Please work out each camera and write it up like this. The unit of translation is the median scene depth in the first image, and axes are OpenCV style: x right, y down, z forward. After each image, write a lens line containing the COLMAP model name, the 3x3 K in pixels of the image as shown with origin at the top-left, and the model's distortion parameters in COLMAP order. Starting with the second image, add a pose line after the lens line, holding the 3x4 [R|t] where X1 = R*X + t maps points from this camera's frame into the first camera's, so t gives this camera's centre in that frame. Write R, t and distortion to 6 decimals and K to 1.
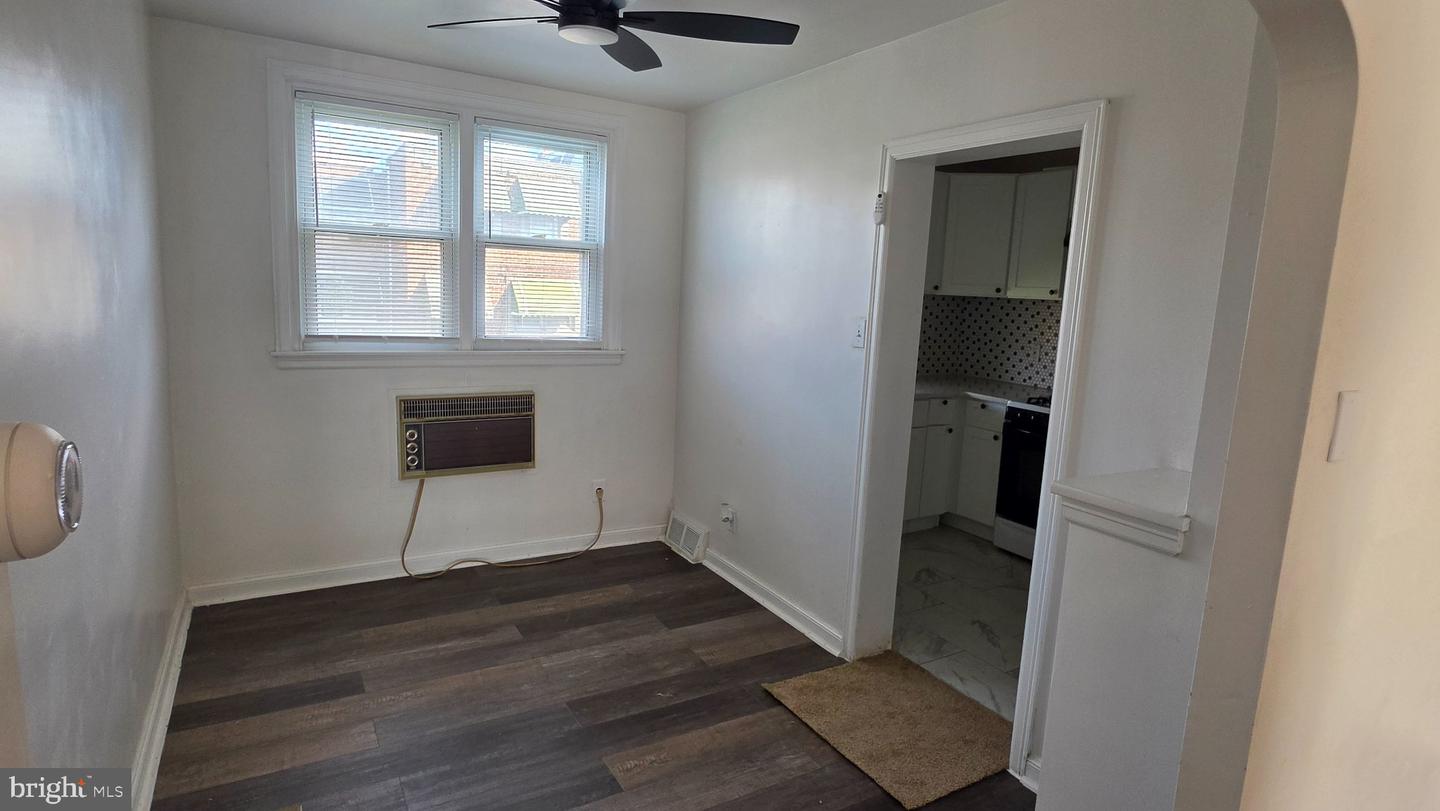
lens RADIAL K [[760.6, 0, 722.3], [0, 760.6, 405.5], [0, 0, 1]] dist [-0.004670, -0.001063]
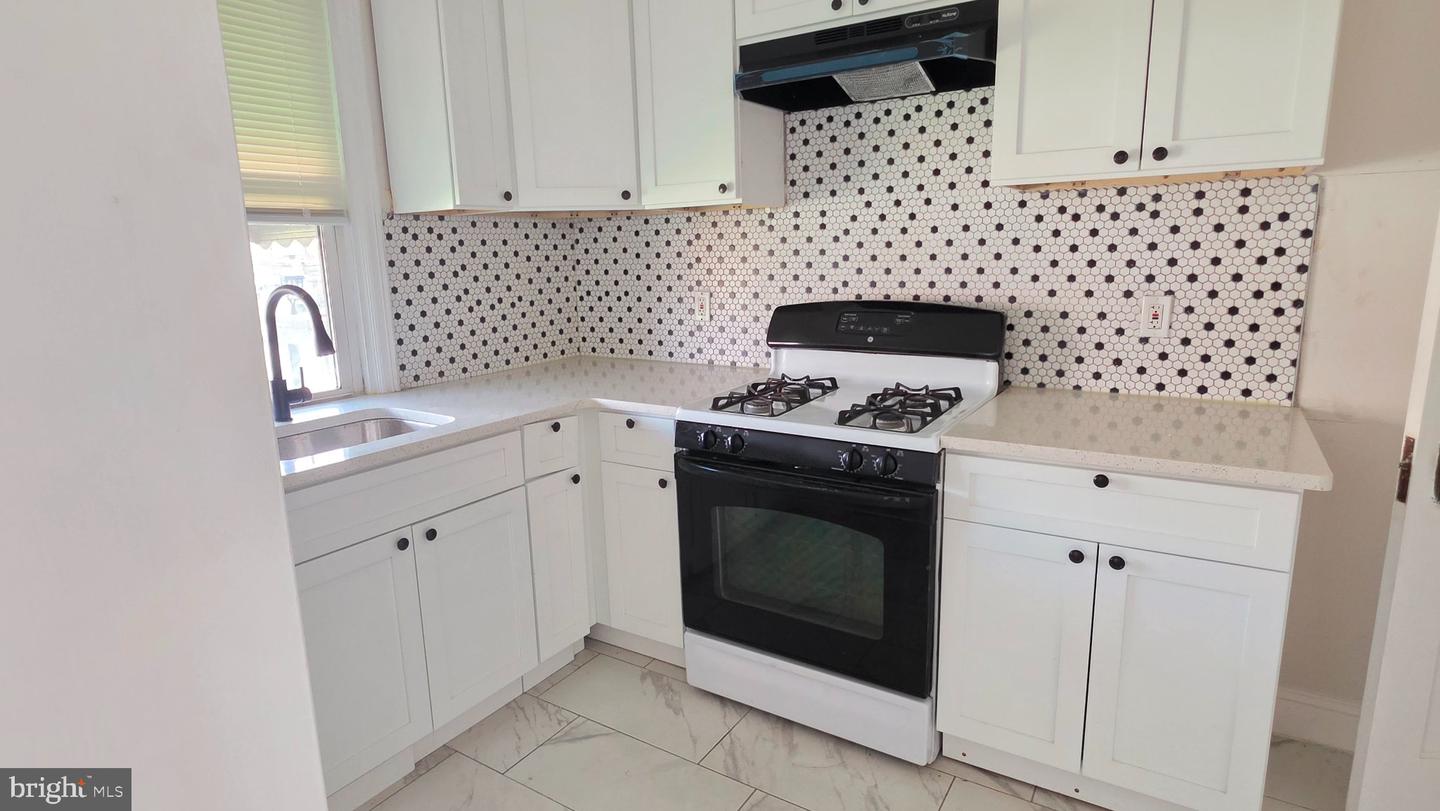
lens RADIAL K [[760.6, 0, 719.3], [0, 760.6, 406.7], [0, 0, 1]] dist [-0.004670, -0.001063]
pose [[0.893851, -0.156856, 0.420033, 0.167599], [0.135467, 0.987507, 0.080490, -0.038465], [-0.427411, -0.015046, 0.903932, 0.468327]]
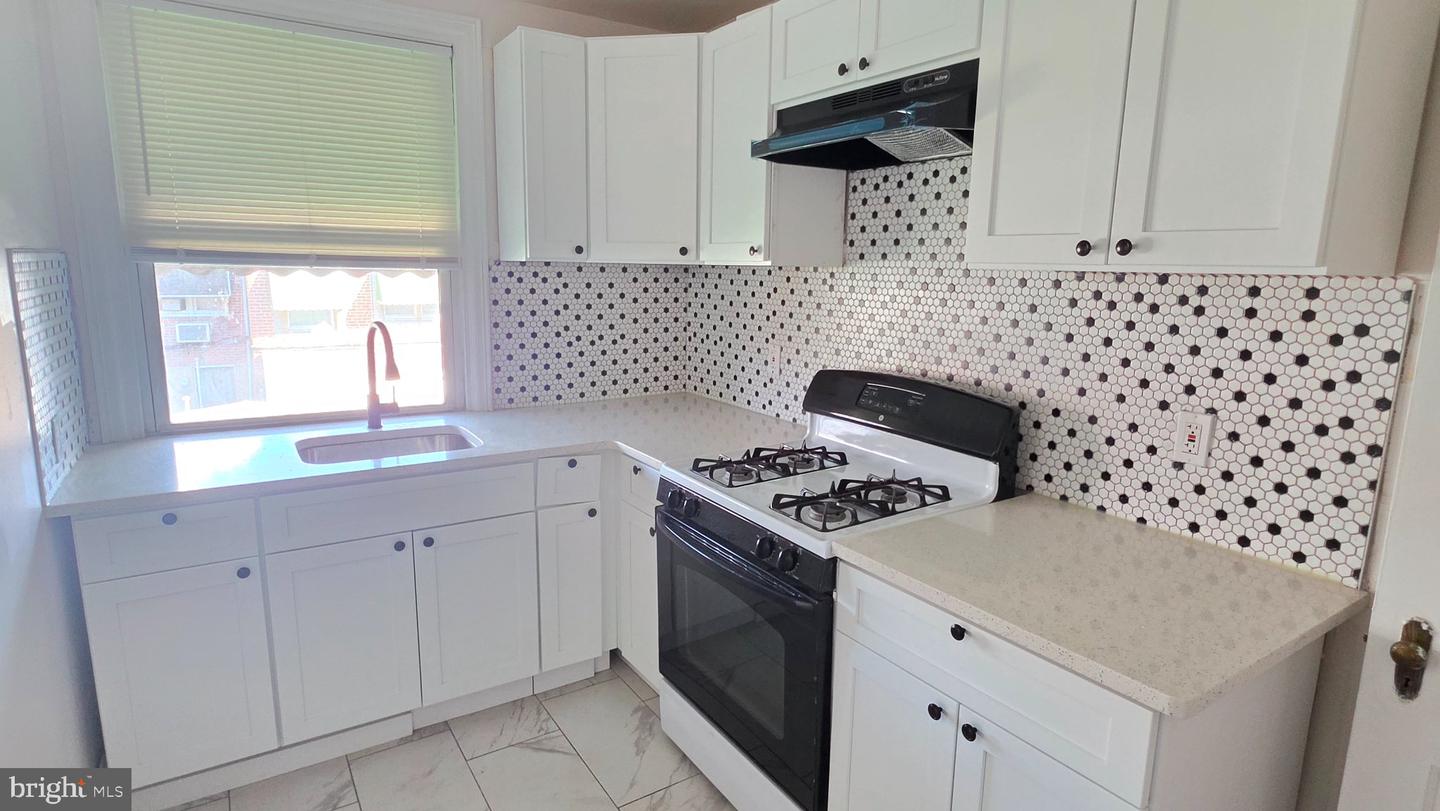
lens RADIAL K [[760.6, 0, 722.1], [0, 760.6, 406.3], [0, 0, 1]] dist [-0.004670, -0.001063]
pose [[0.998976, -0.034467, 0.029318, 0.350988], [0.033584, 0.998982, 0.030113, -0.051970], [-0.030326, -0.029097, 0.999116, 0.421212]]
